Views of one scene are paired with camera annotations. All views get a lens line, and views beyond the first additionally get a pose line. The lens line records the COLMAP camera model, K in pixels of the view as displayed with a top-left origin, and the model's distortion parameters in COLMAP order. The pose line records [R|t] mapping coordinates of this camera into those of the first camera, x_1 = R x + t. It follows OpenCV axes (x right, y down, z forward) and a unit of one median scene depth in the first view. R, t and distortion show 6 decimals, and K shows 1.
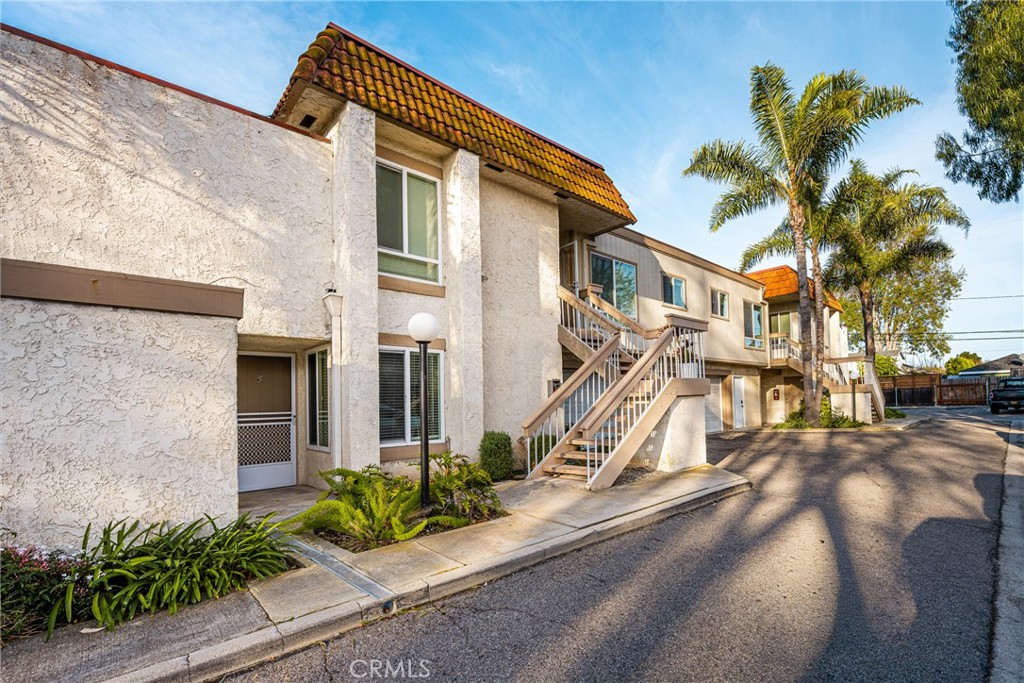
lens RADIAL K [[447.3, 0, 512.3], [0, 447.3, 388.5], [0, 0, 1]] dist [-0.001328, -0.000602]
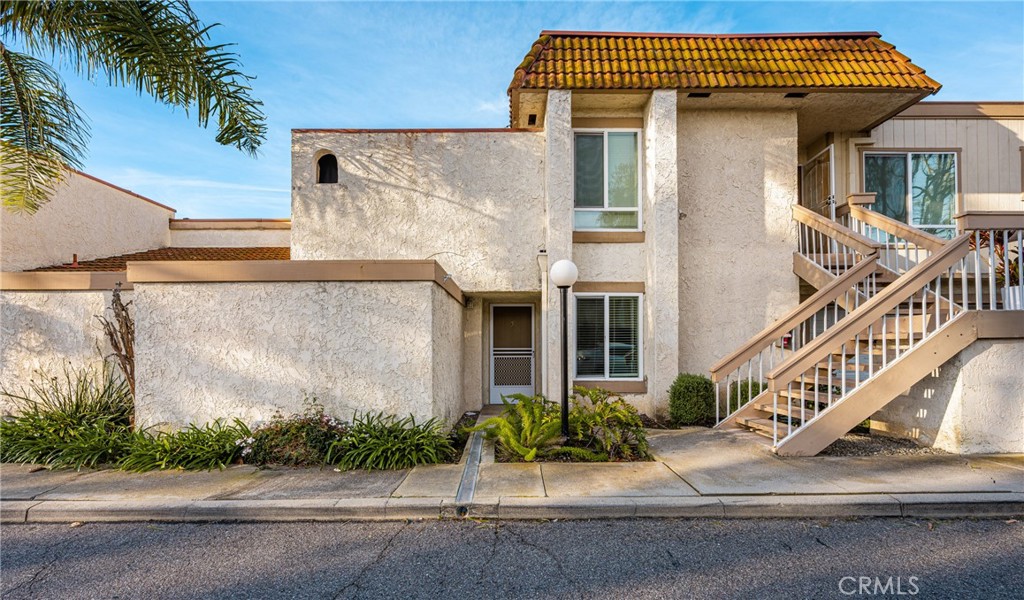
lens RADIAL K [[374.5, 0, 512.1], [0, 374.5, 341.2], [0, 0, 1]] dist [-0.002114, -0.000101]
pose [[0.753391, 0.013731, -0.657429, 0.220151], [0.004597, 0.999648, 0.026147, 0.003341], [0.657556, -0.022721, 0.753063, 0.157428]]
